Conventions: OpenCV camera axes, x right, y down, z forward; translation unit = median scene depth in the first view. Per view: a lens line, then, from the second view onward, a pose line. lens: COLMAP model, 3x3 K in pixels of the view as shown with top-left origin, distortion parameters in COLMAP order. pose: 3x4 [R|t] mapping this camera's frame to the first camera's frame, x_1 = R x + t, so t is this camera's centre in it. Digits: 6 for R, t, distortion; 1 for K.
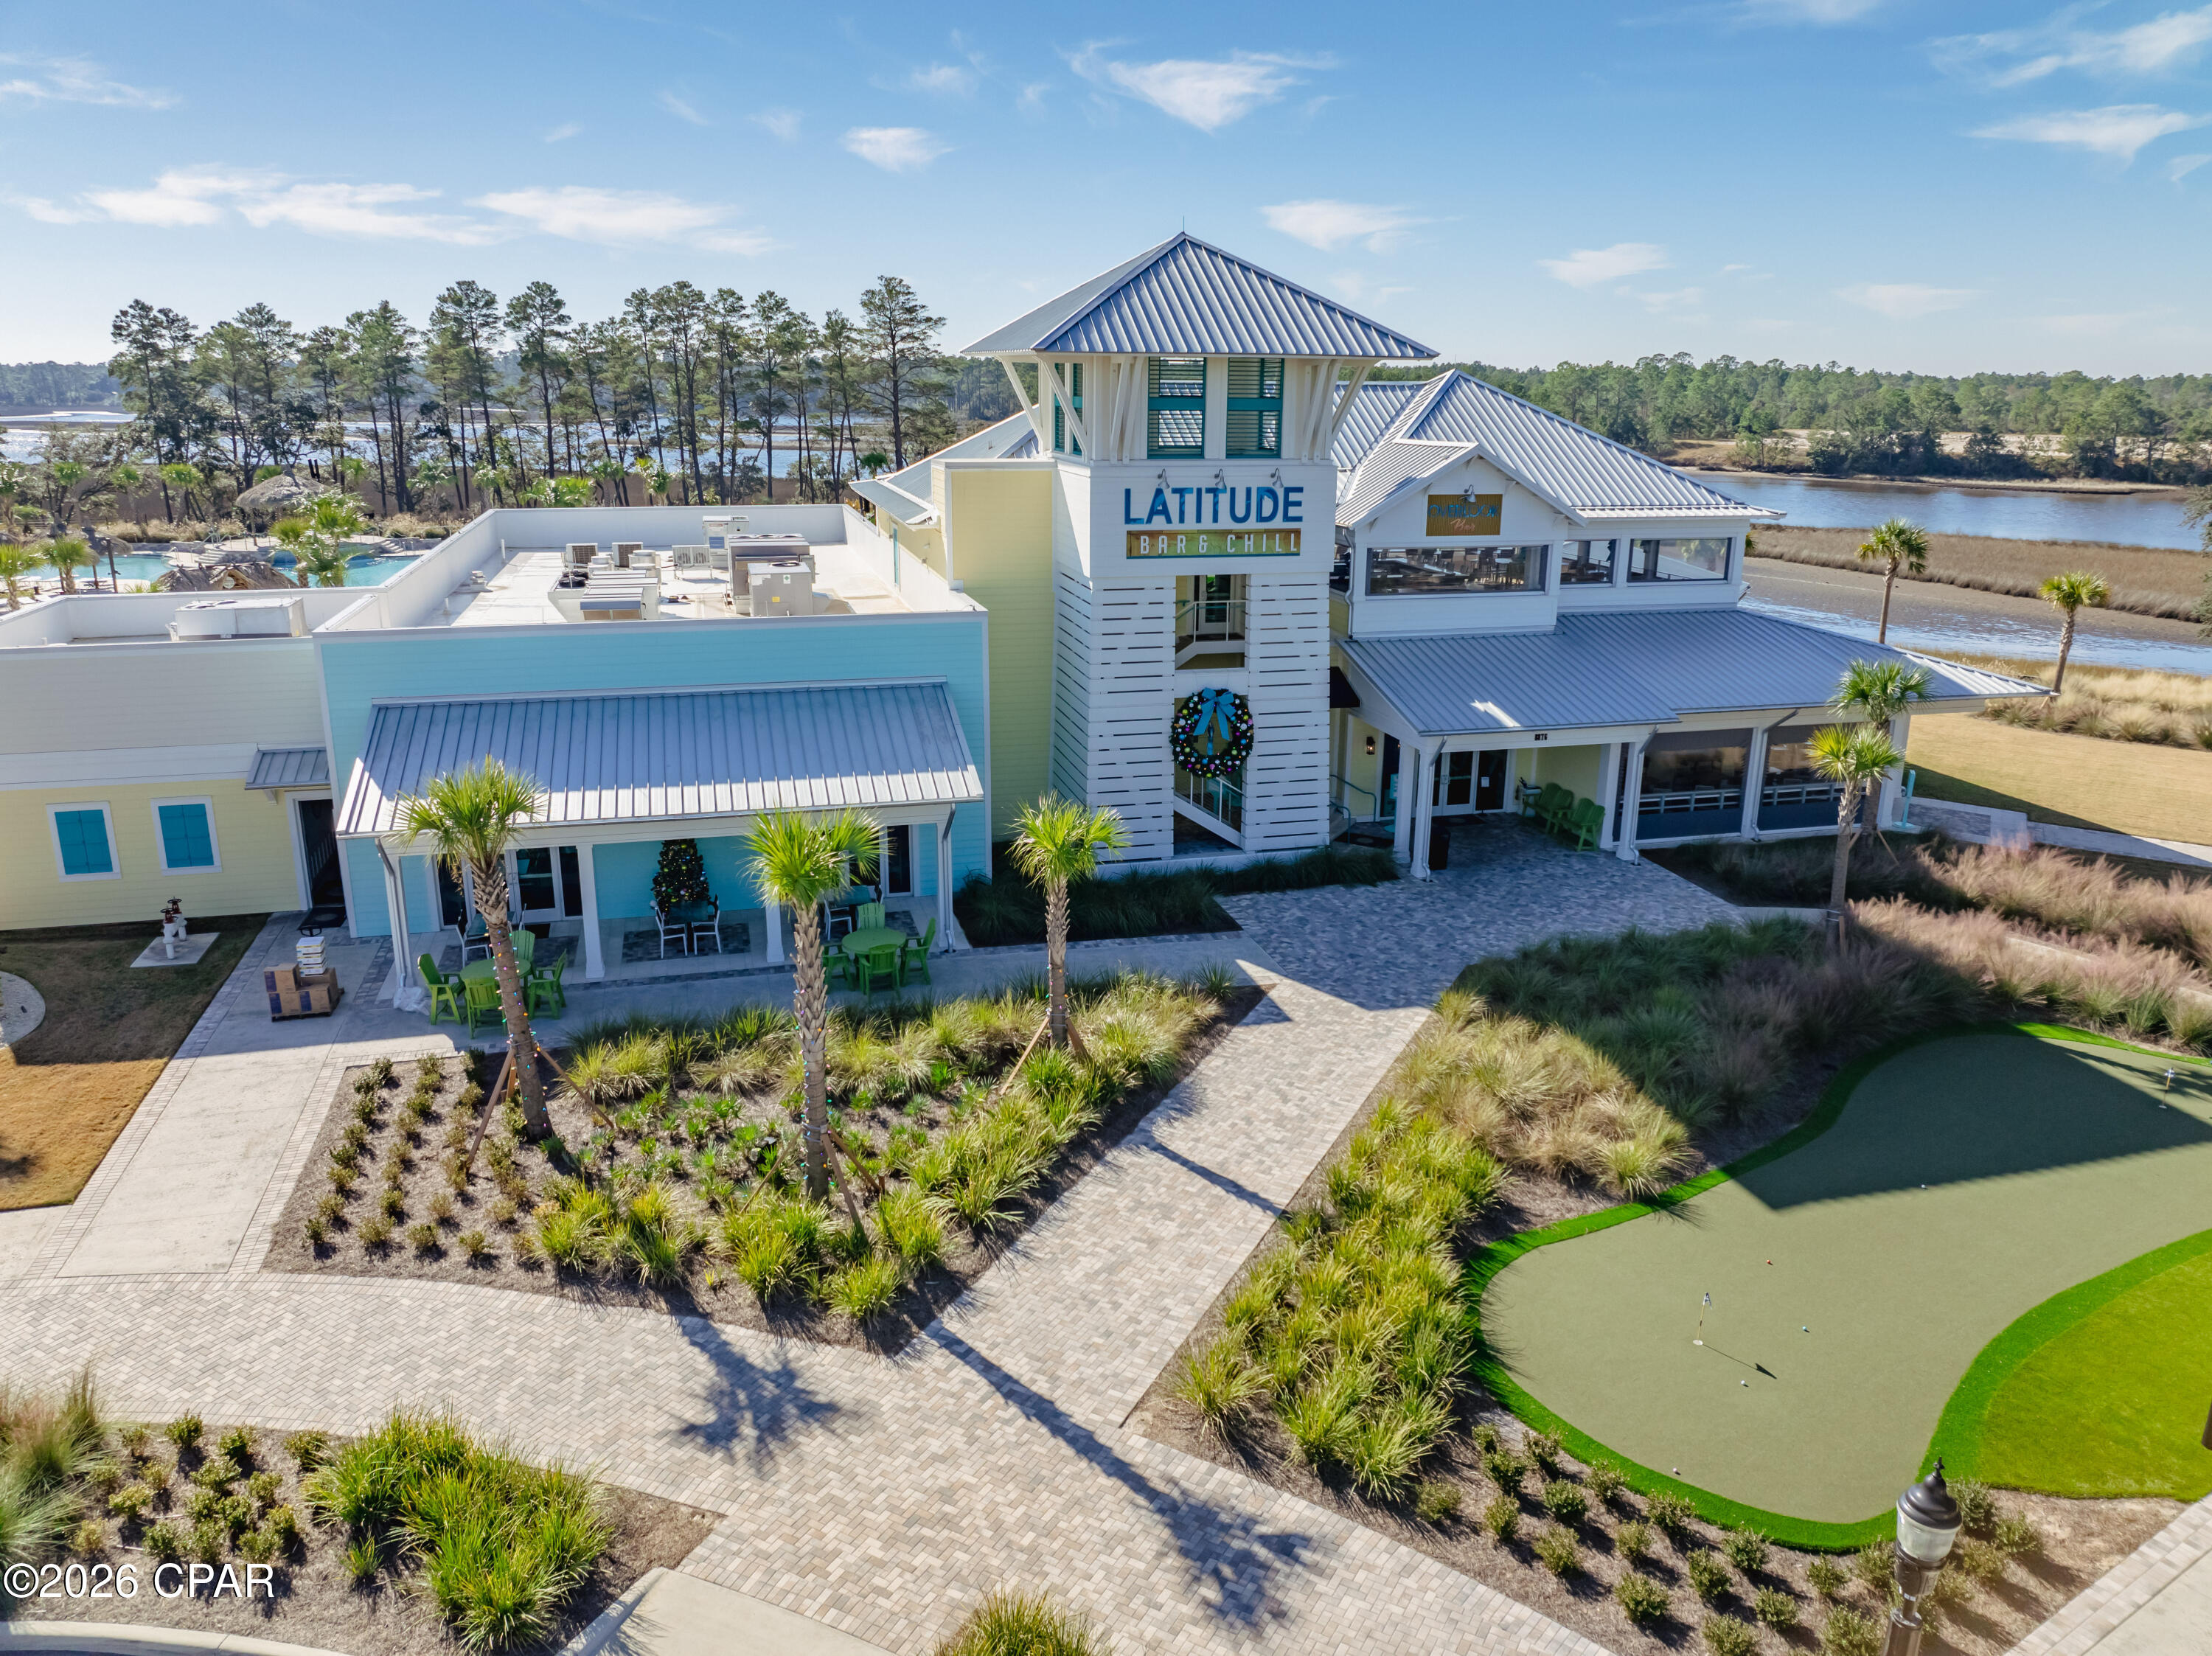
lens RADIAL K [[1571.1, 0, 1133.8], [0, 1571.1, 820.2], [0, 0, 1]] dist [-0.040166, 0.011435]
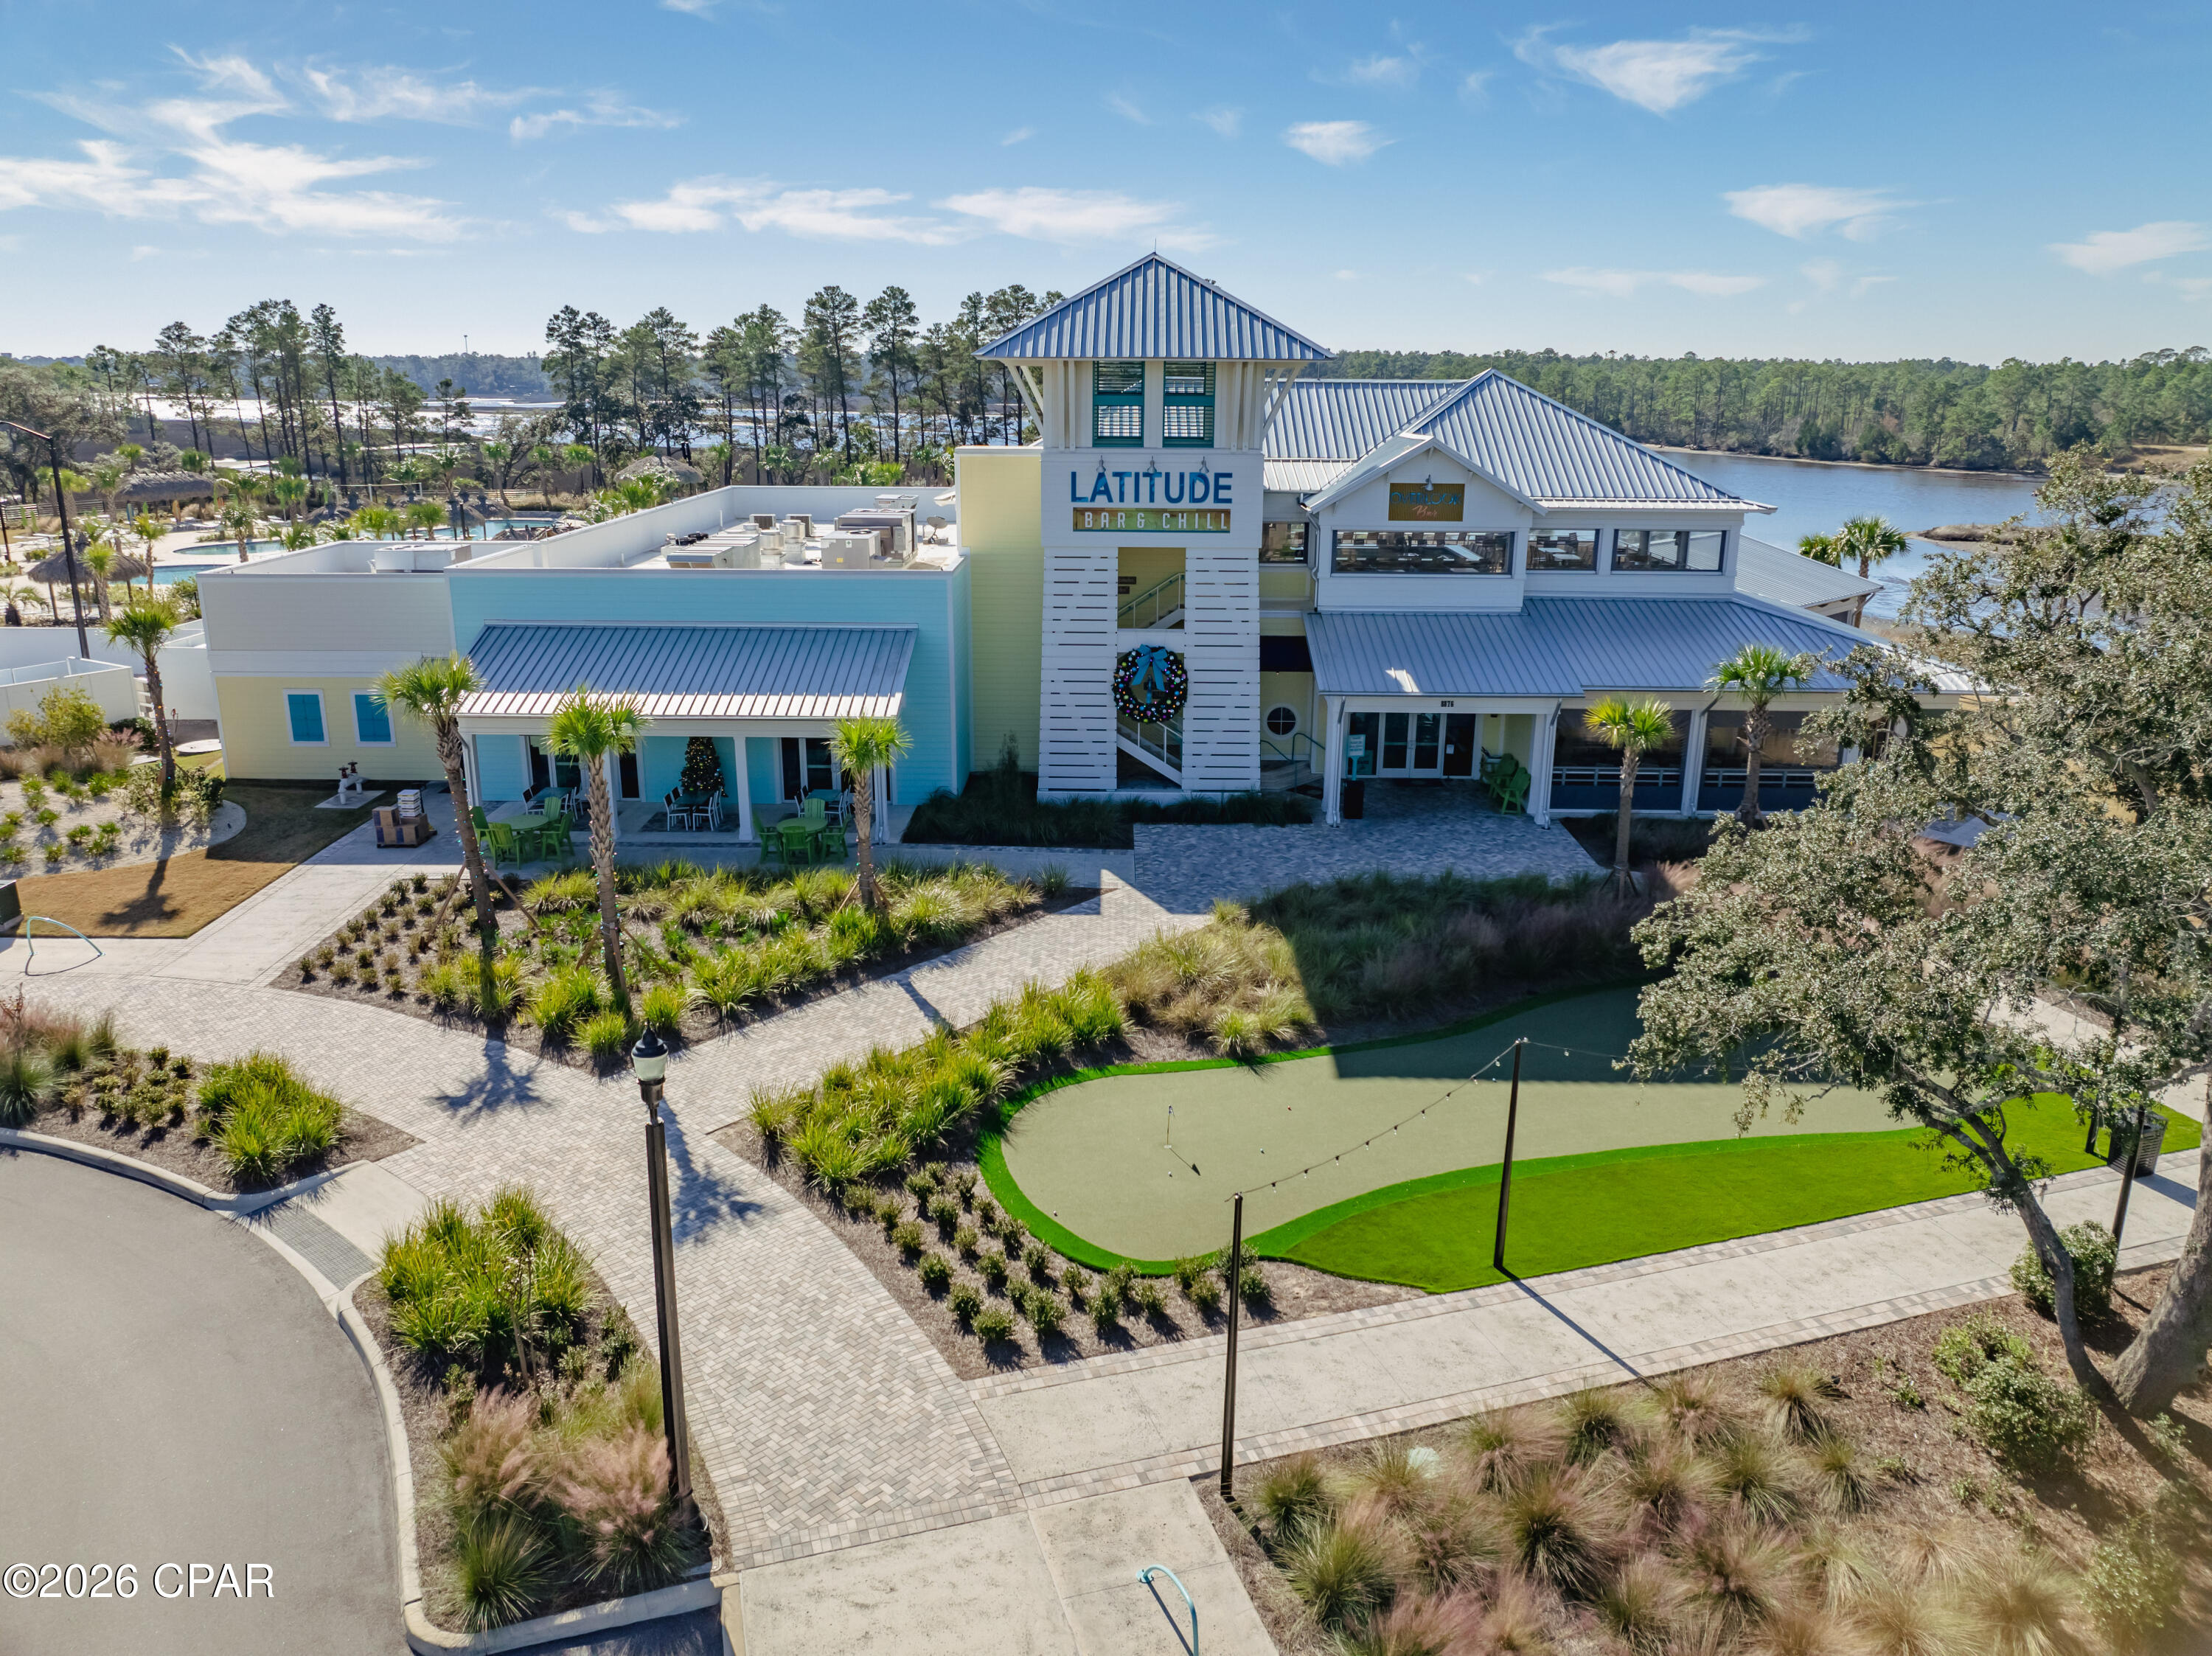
lens RADIAL K [[1571.1, 0, 1113.5], [0, 1571.1, 824.8], [0, 0, 1]] dist [-0.040166, 0.011435]
pose [[0.962266, 0.073624, -0.261962, 0.356172], [-0.071975, 0.997280, 0.015900, 0.033309], [0.262420, 0.003555, 0.964947, -0.133093]]
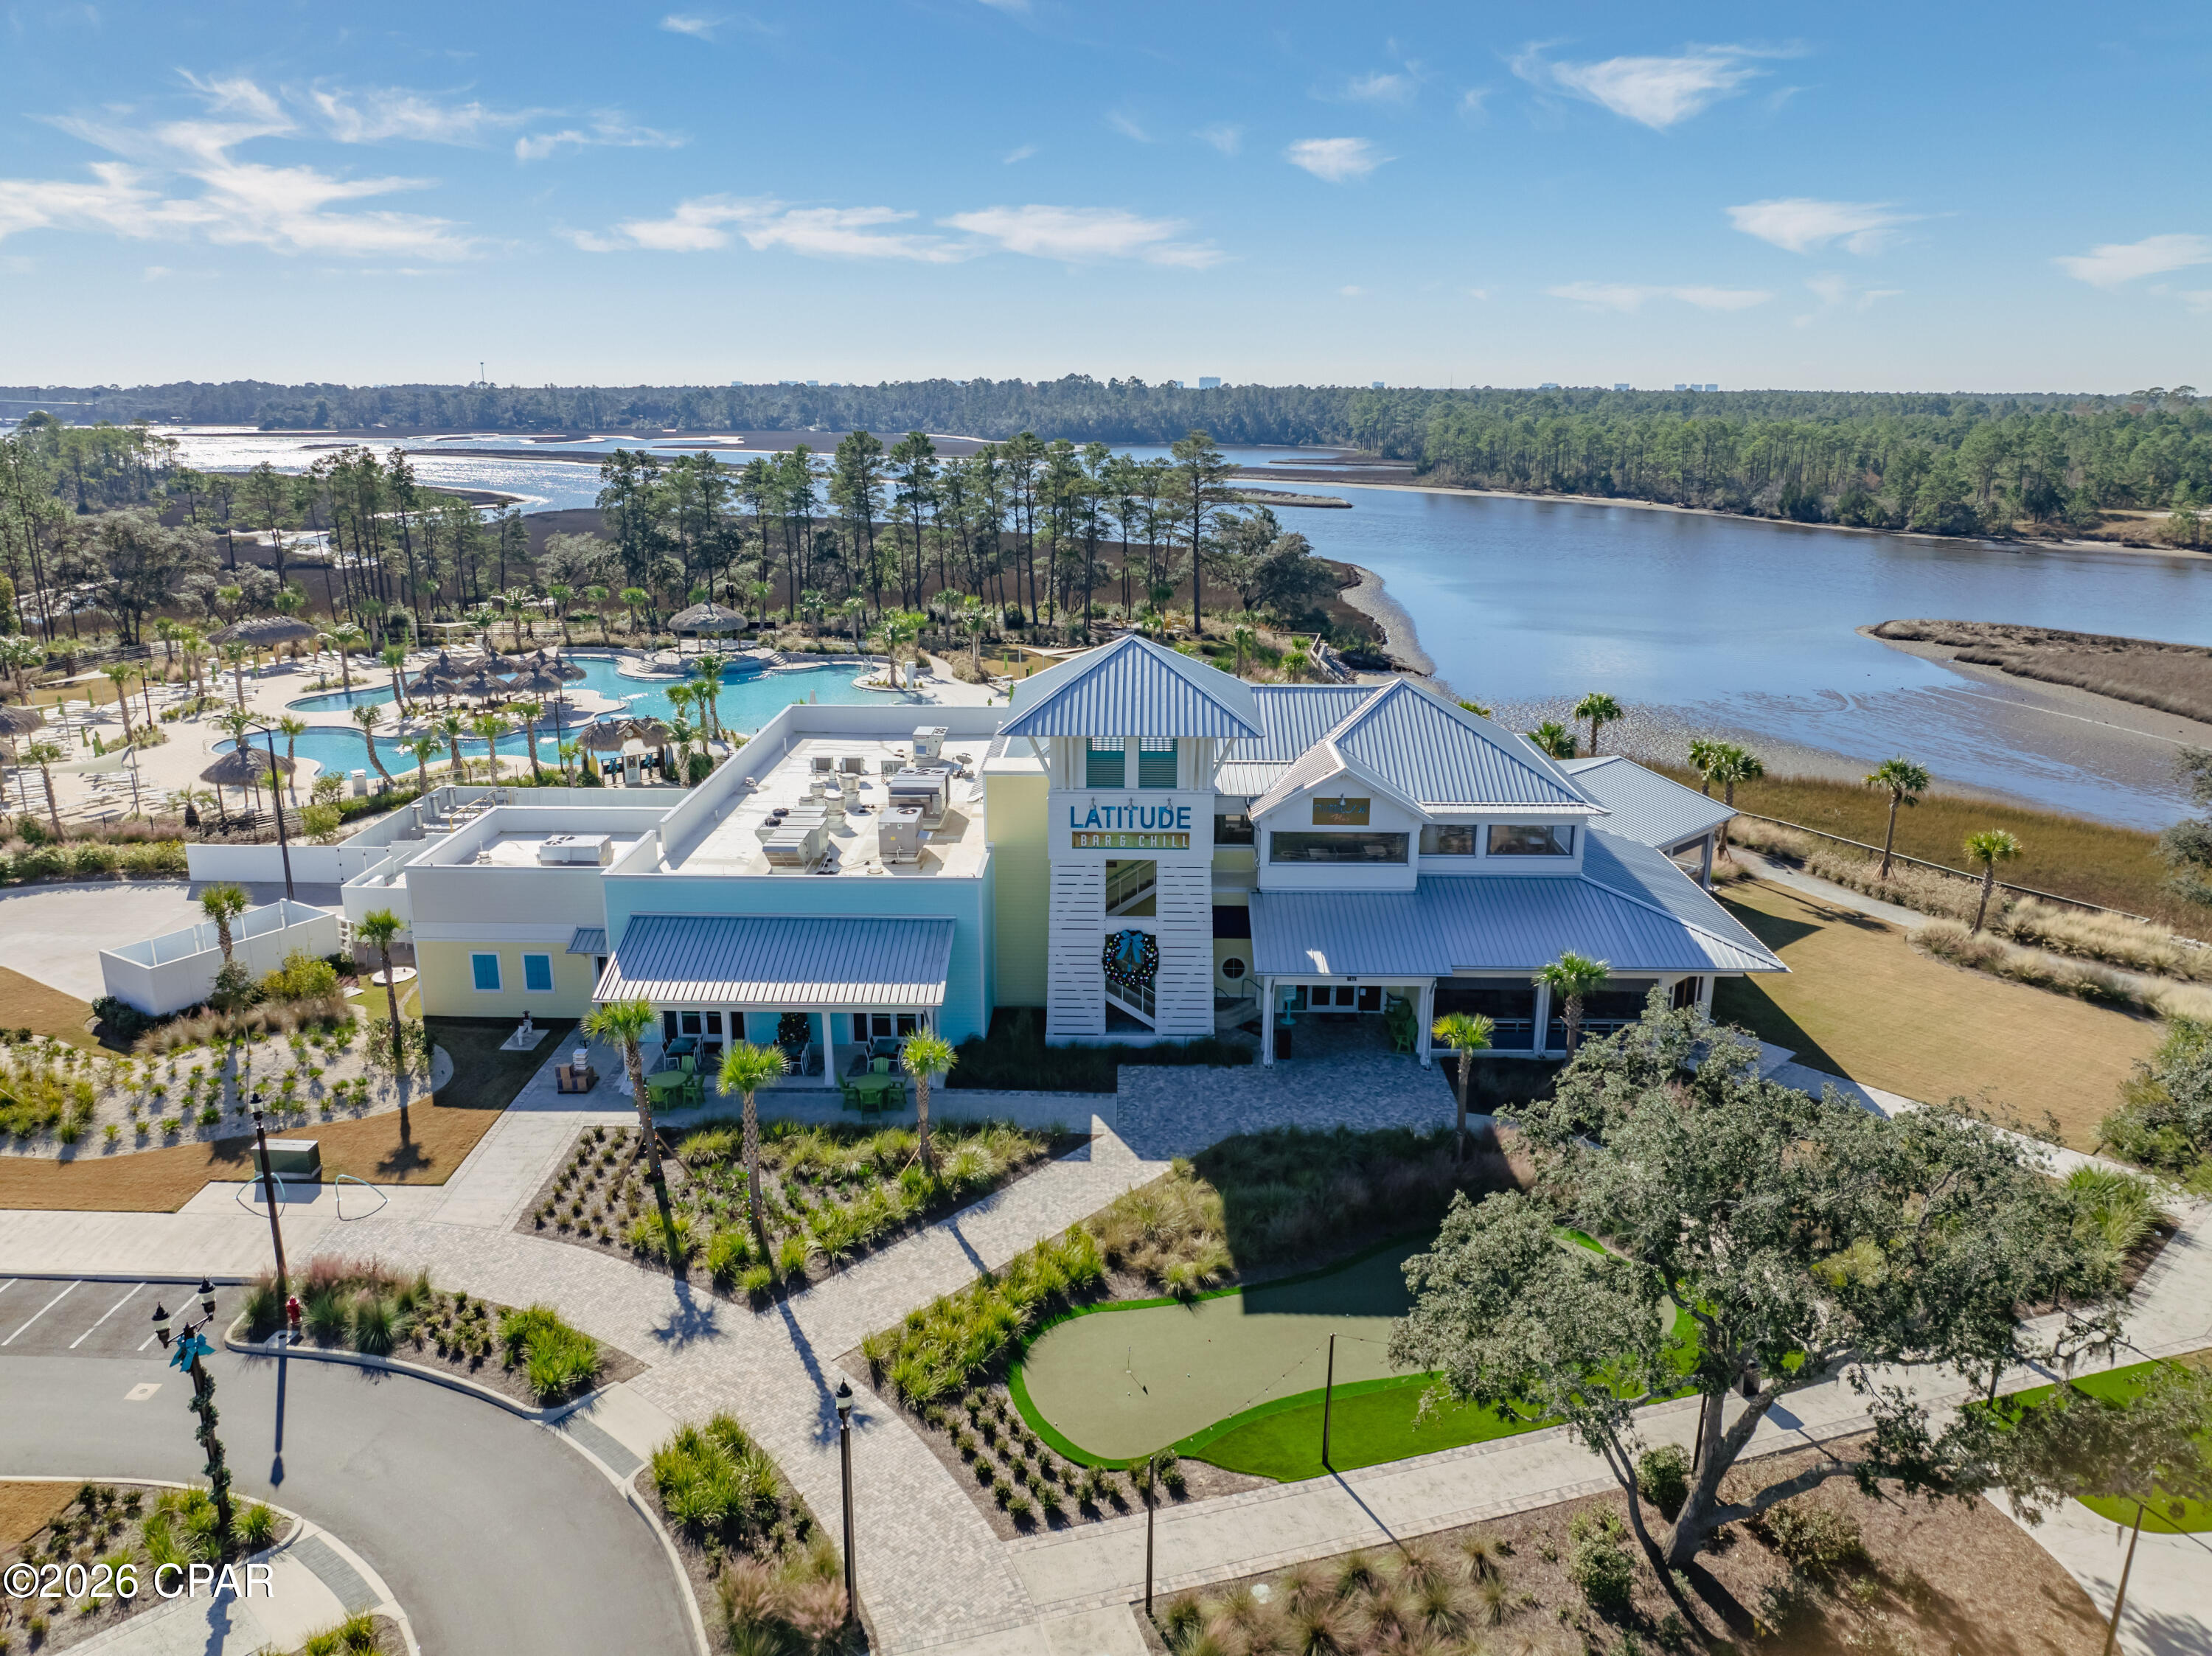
lens RADIAL K [[1571.1, 0, 1108.9], [0, 1571.1, 839.3], [0, 0, 1]] dist [-0.040166, 0.011435]
pose [[0.960834, 0.073225, -0.267277, 0.461043], [-0.070934, 0.997314, 0.018230, -0.209678], [0.267894, 0.001443, 0.963447, -0.517140]]
